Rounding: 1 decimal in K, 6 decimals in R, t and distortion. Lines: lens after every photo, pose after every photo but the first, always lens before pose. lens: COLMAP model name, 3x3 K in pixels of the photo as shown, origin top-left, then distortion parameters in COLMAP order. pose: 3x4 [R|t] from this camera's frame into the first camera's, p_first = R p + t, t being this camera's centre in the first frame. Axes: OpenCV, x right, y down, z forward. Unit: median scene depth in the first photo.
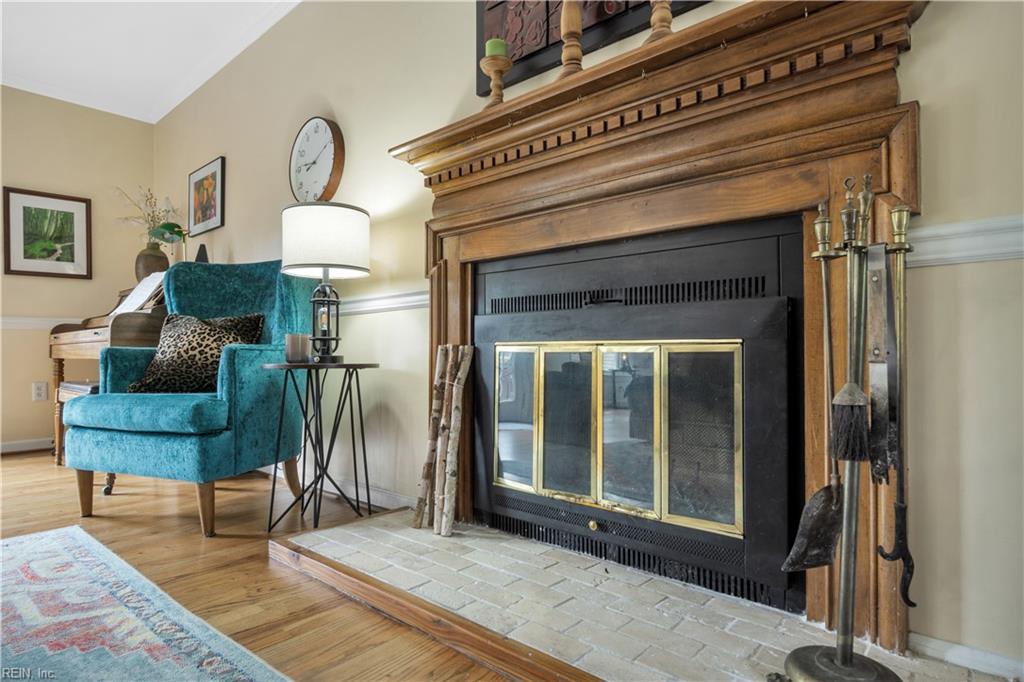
lens RADIAL K [[550.2, 0, 509.5], [0, 550.2, 345.1], [0, 0, 1]] dist [-0.014648, 0.000561]
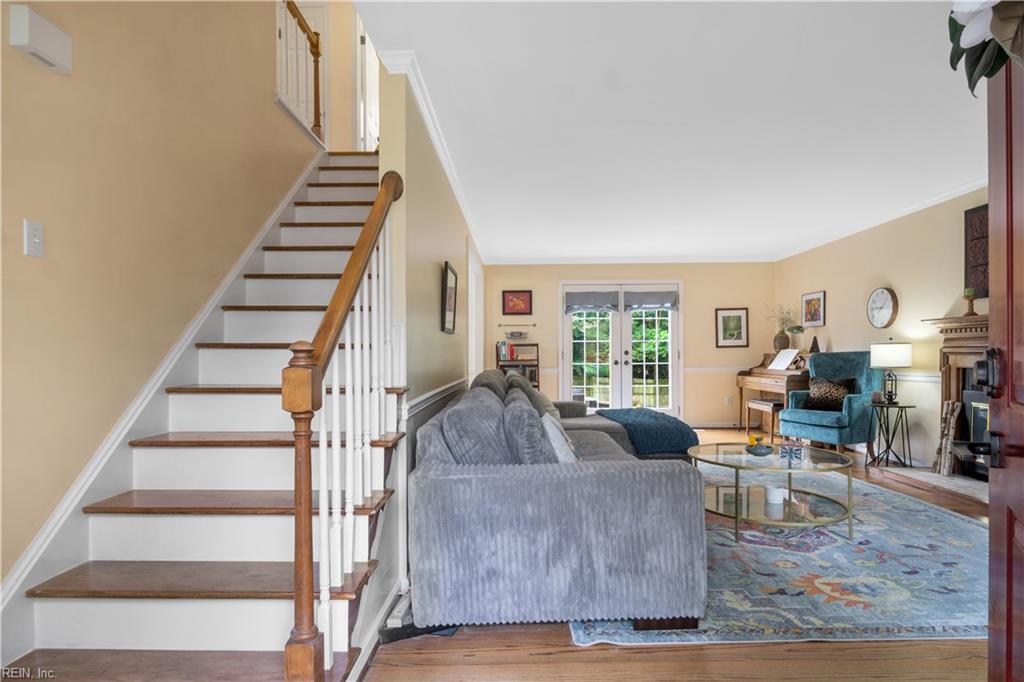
lens RADIAL K [[550.2, 0, 502.2], [0, 550.2, 356.7], [0, 0, 1]] dist [-0.014648, 0.000561]
pose [[0.623950, 0.006003, -0.781441, 0.535489], [0.007666, 0.999875, 0.013802, -0.245847], [0.781427, -0.014602, 0.623826, -2.048514]]
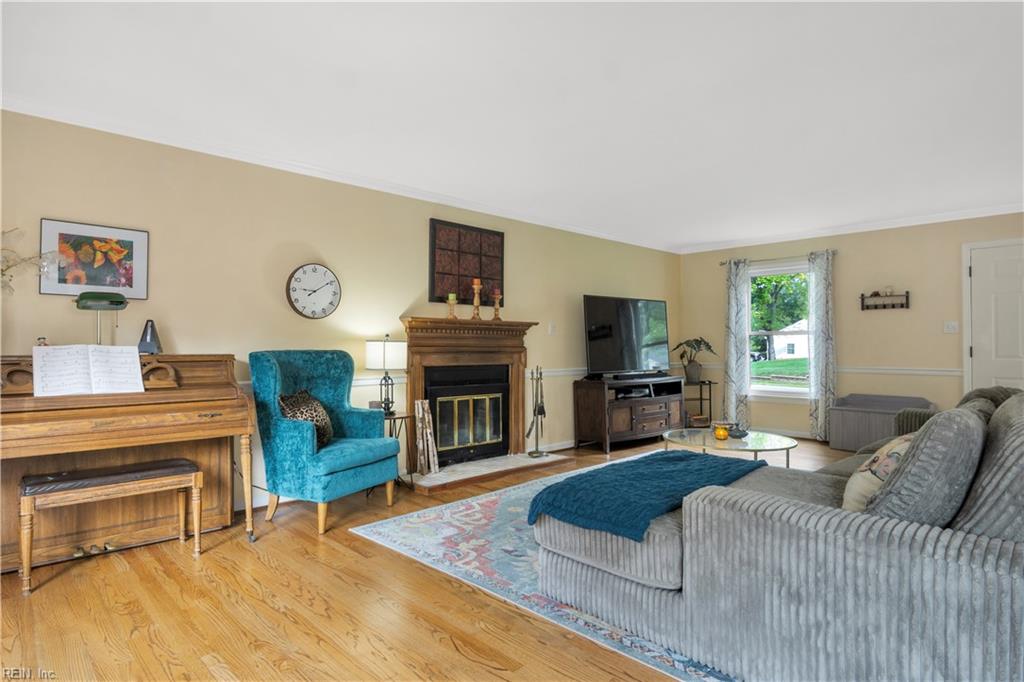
lens RADIAL K [[580.5, 0, 507.2], [0, 580.5, 341.3], [0, 0, 1]] dist [-0.025526, -0.000461]
pose [[0.083555, 0.012943, 0.996419, -2.653282], [-0.011864, 0.999858, -0.011992, -0.236572], [-0.996433, -0.010820, 0.083697, 0.401121]]
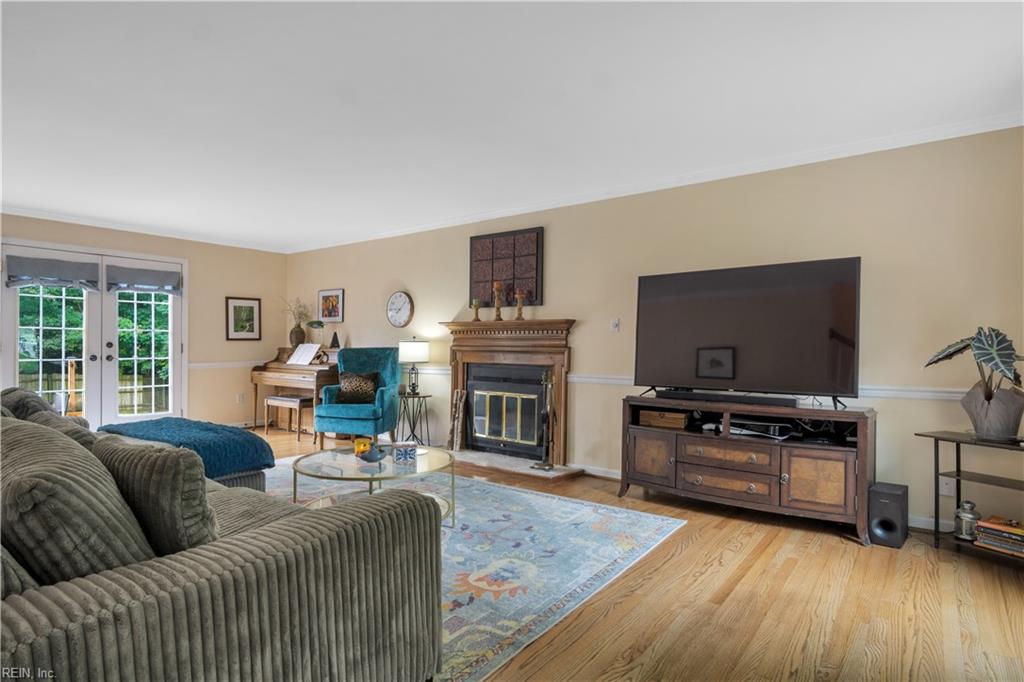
lens RADIAL K [[550.2, 0, 501.3], [0, 550.2, 343.2], [0, 0, 1]] dist [-0.014648, 0.000561]
pose [[0.998818, 0.014787, 0.046309, -0.019902], [-0.014993, 0.999879, 0.004115, -0.269320], [-0.046243, -0.004804, 0.998919, -1.986948]]
